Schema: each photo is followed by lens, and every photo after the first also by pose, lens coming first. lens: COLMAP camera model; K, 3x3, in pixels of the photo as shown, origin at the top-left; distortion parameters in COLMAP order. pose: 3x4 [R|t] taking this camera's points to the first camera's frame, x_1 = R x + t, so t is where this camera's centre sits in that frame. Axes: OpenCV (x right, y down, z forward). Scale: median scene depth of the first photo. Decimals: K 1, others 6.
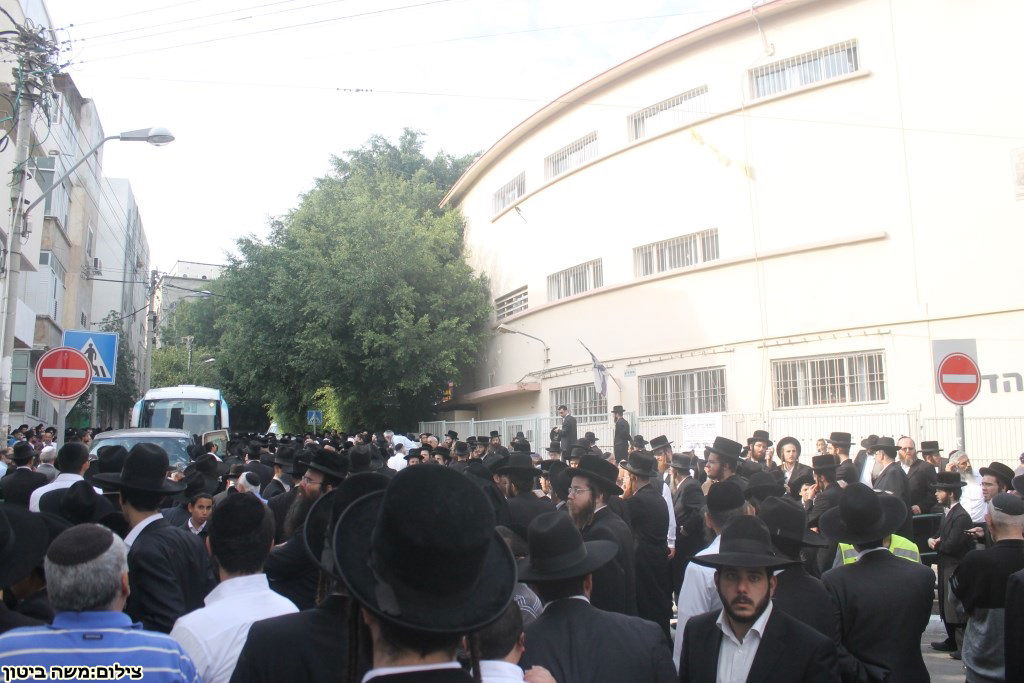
lens RADIAL K [[868.0, 0, 524.0], [0, 868.0, 337.6], [0, 0, 1]] dist [-0.170812, 0.157309]
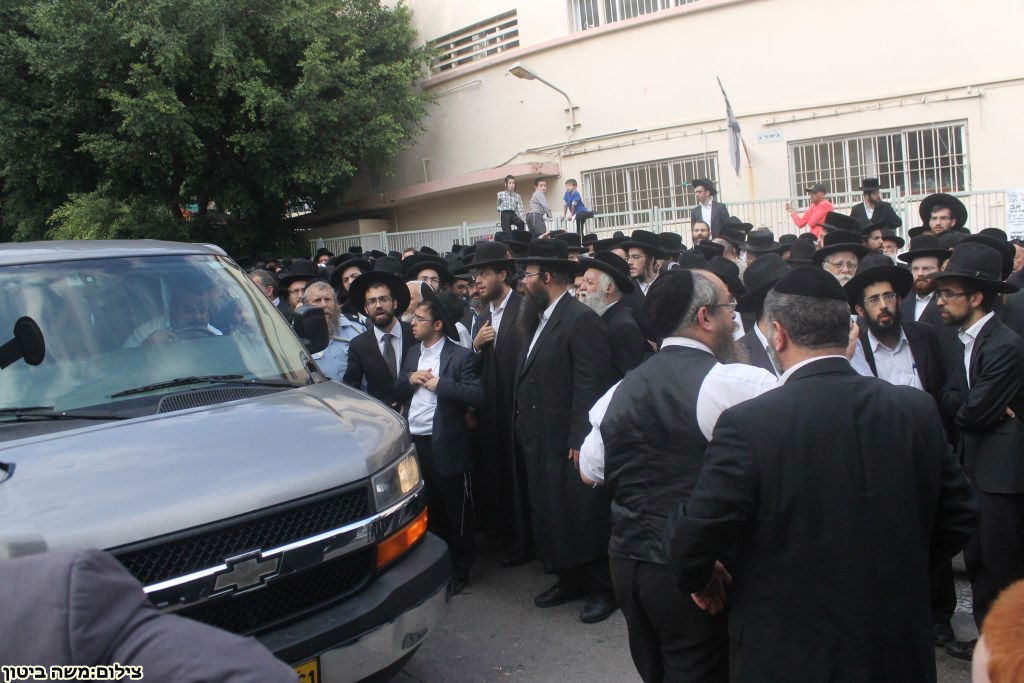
lens RADIAL K [[868.0, 0, 524.0], [0, 868.0, 337.6], [0, 0, 1]] dist [-0.170812, 0.157309]
pose [[0.922836, -0.079942, 0.376807, -0.255025], [0.005805, 0.981002, 0.193909, 0.055892], [-0.385150, -0.176759, 0.905768, 0.429380]]
